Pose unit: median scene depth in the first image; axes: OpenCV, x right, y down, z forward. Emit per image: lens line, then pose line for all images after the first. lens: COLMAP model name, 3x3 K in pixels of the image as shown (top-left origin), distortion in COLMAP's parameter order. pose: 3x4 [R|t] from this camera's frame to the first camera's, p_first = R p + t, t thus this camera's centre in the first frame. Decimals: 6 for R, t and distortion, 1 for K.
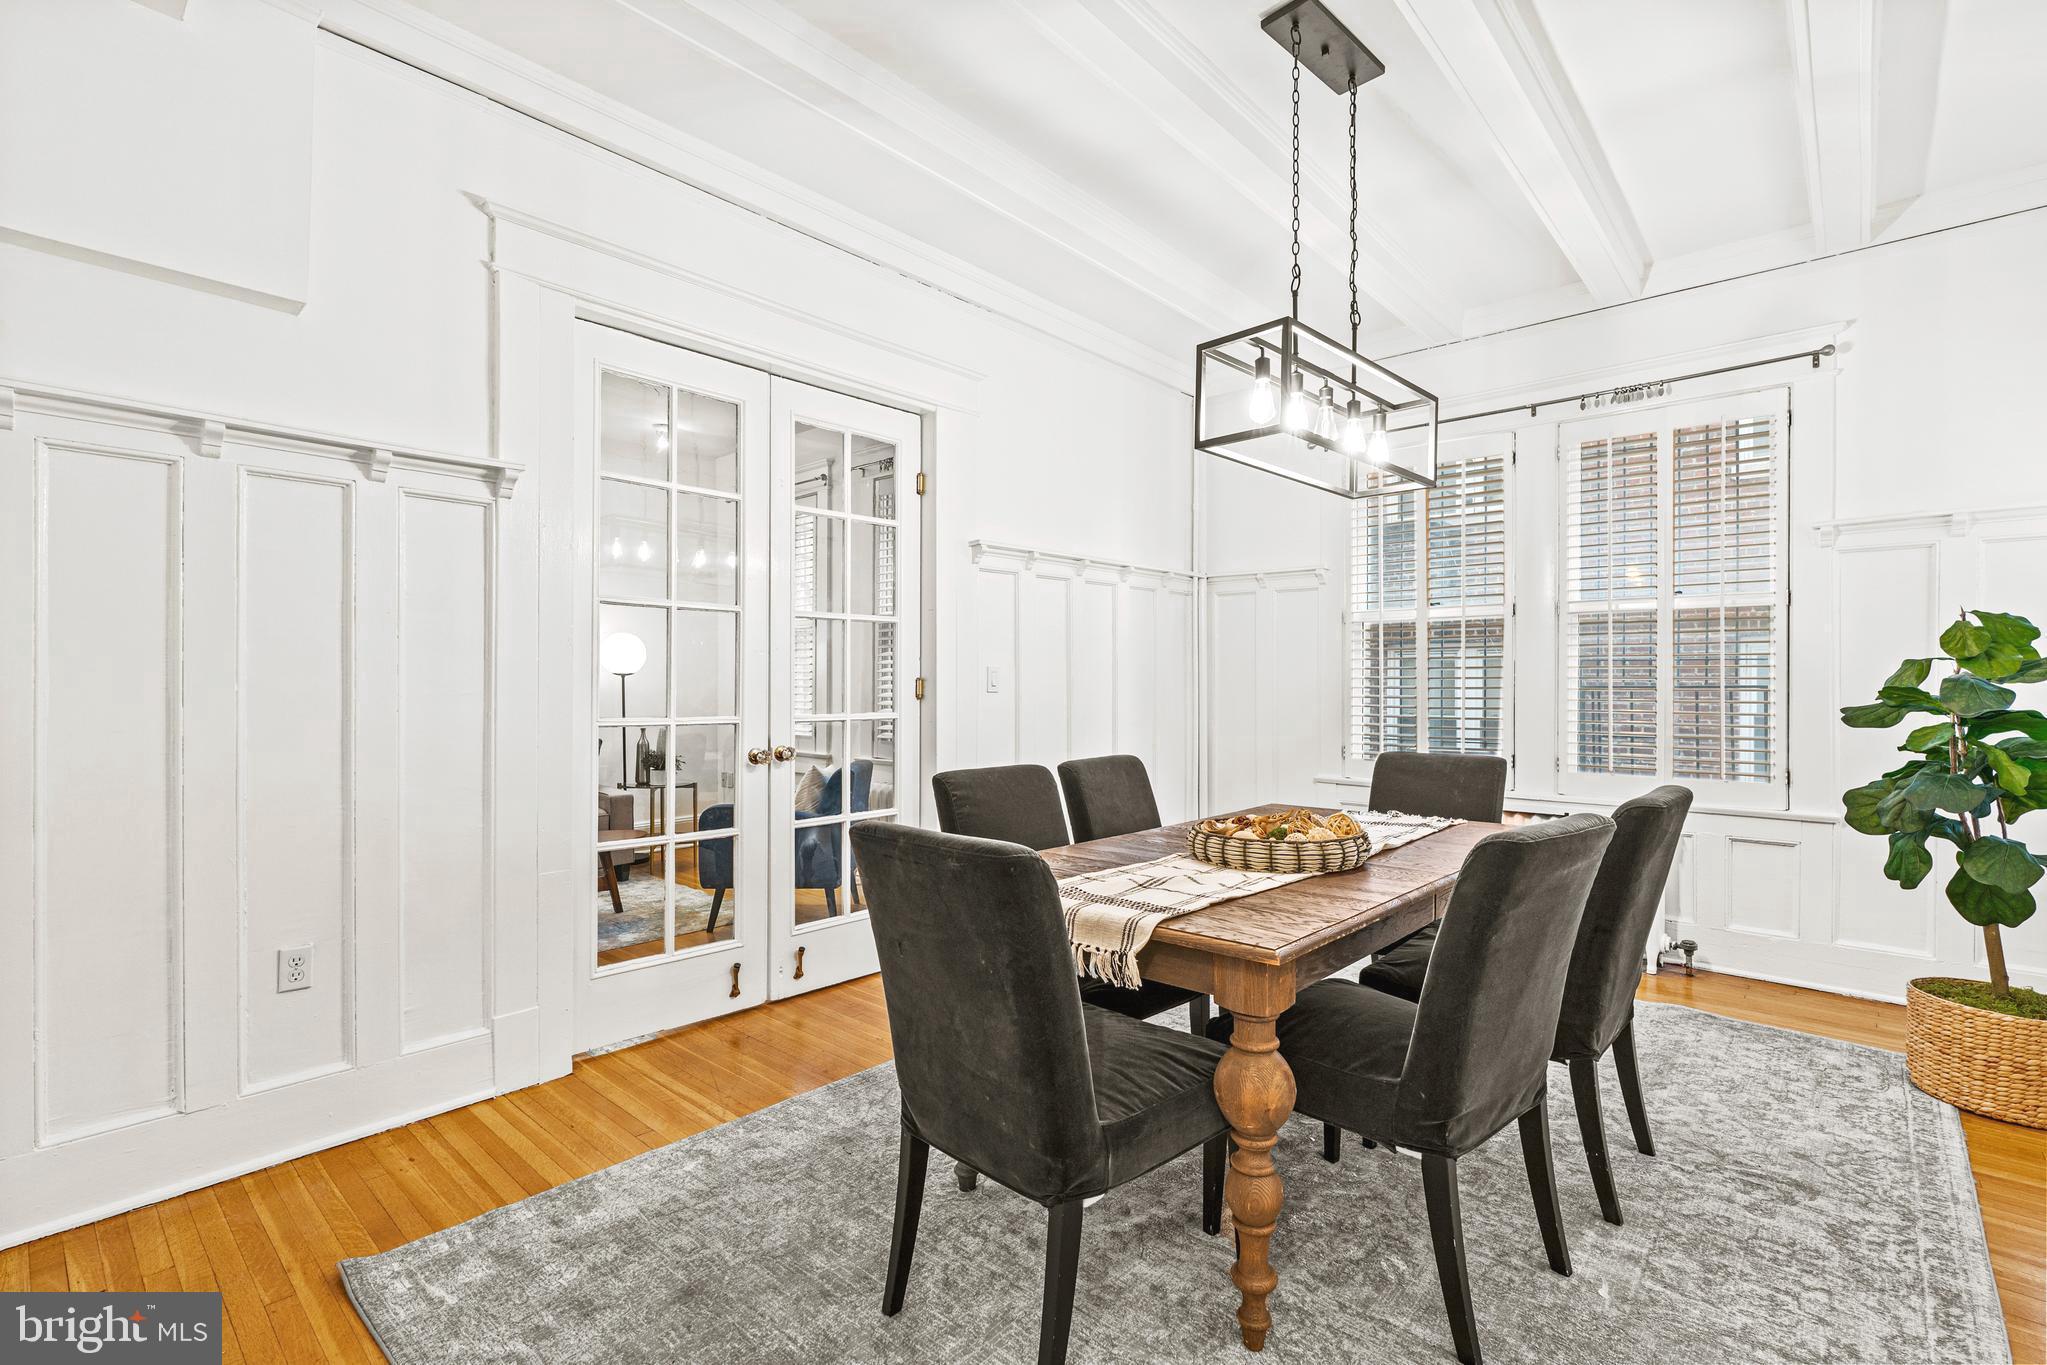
lens RADIAL K [[927.7, 0, 995.8], [0, 927.7, 682.5], [0, 0, 1]] dist [-0.003774, -0.000231]
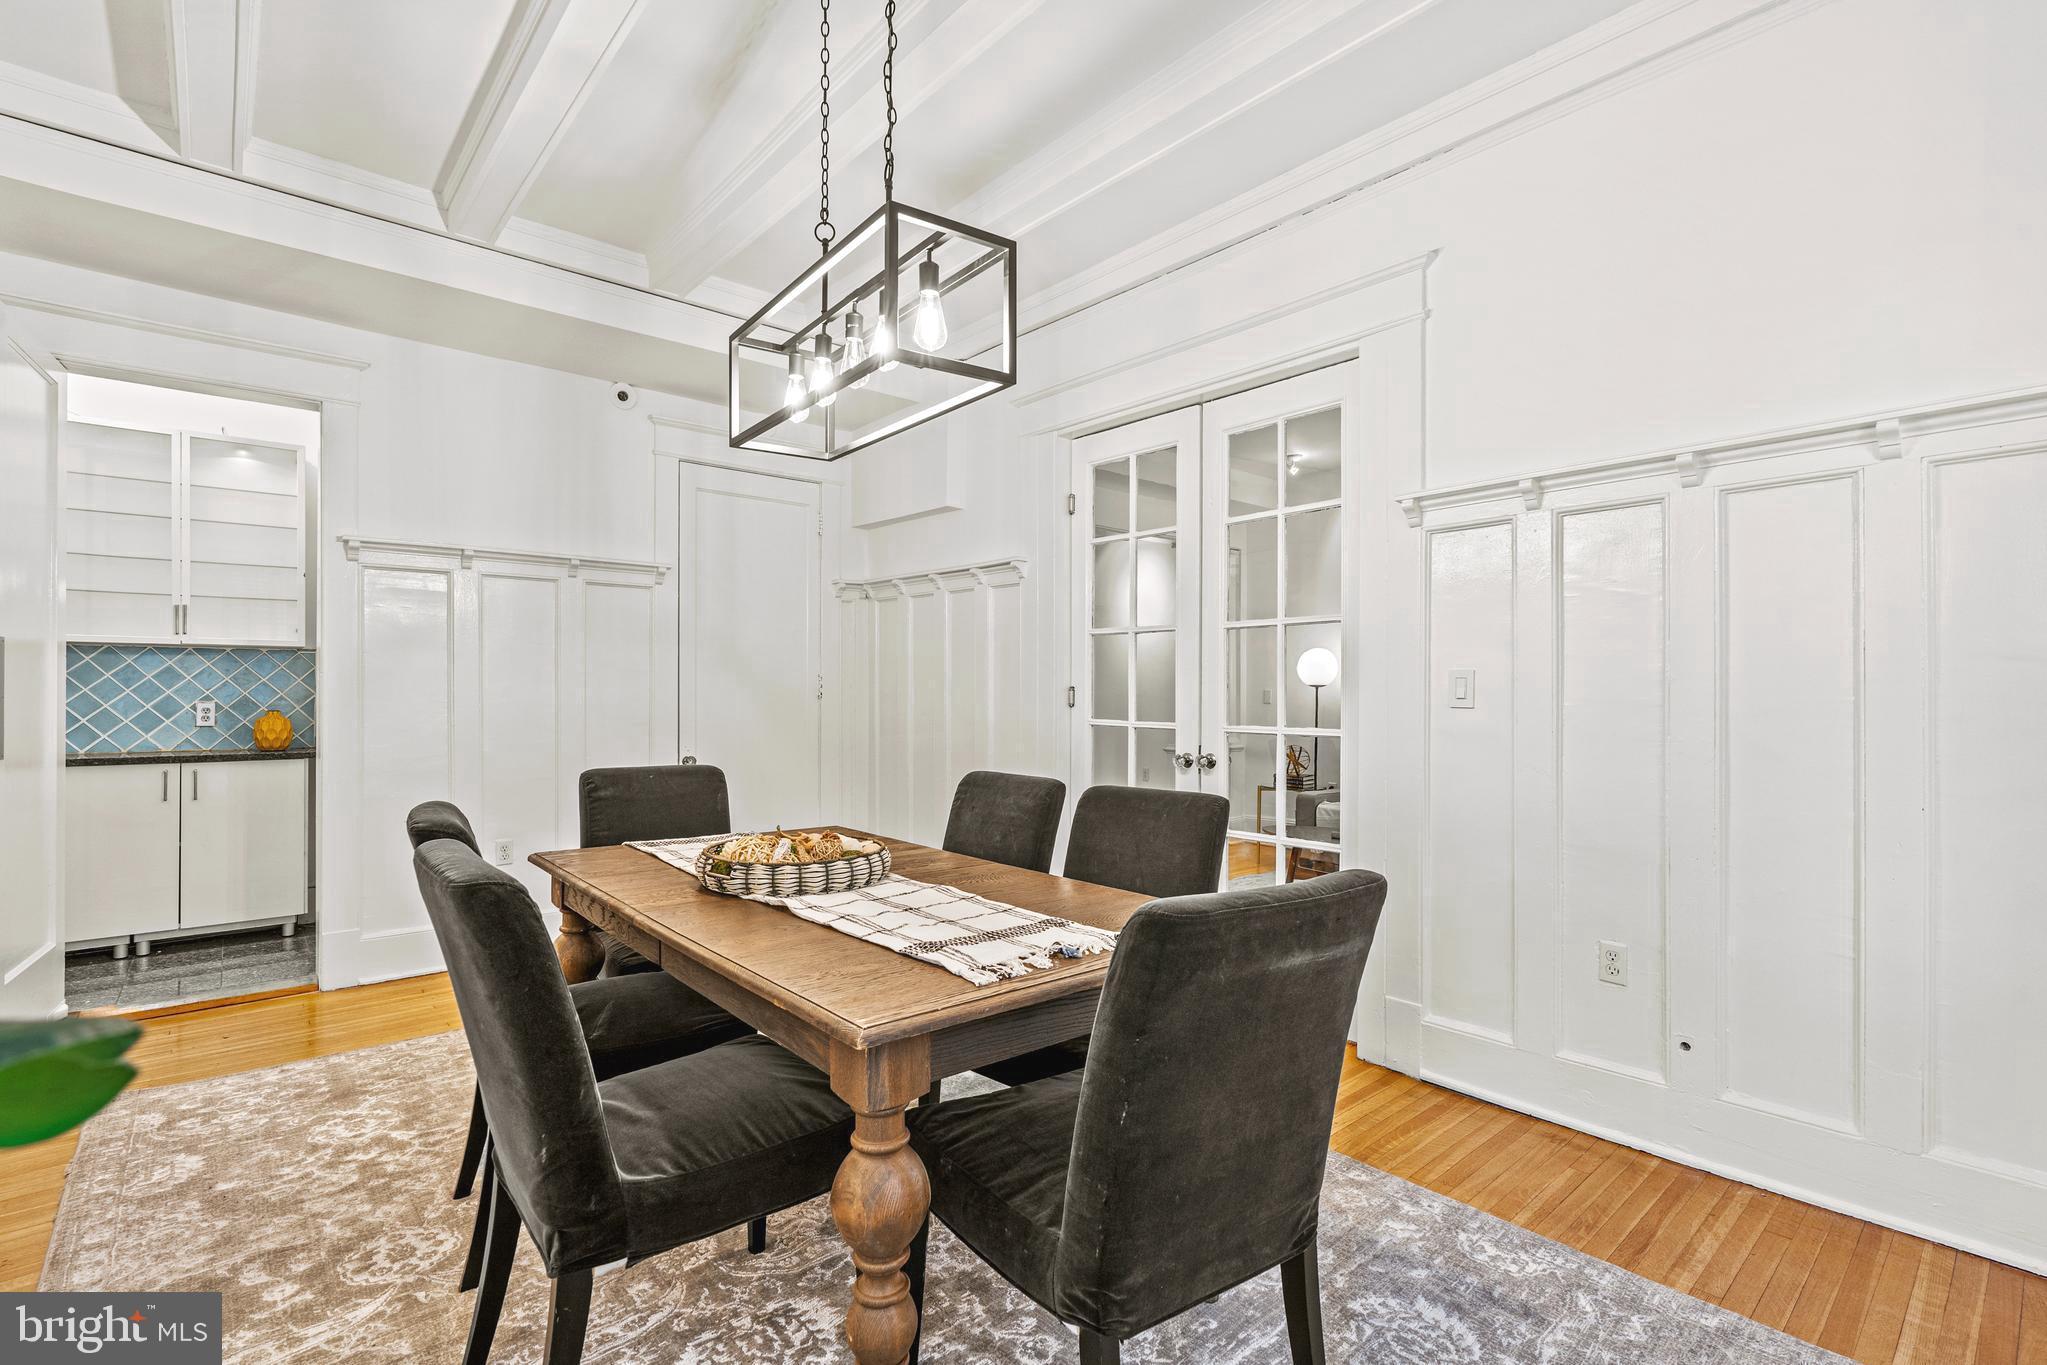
lens RADIAL K [[927.7, 0, 994.0], [0, 927.7, 689.6], [0, 0, 1]] dist [-0.003774, -0.000231]
pose [[-0.112949, -0.005147, -0.993587, 0.727706], [-0.003177, 0.999983, -0.004819, 0.001476], [0.993596, 0.002612, -0.112964, 0.766663]]
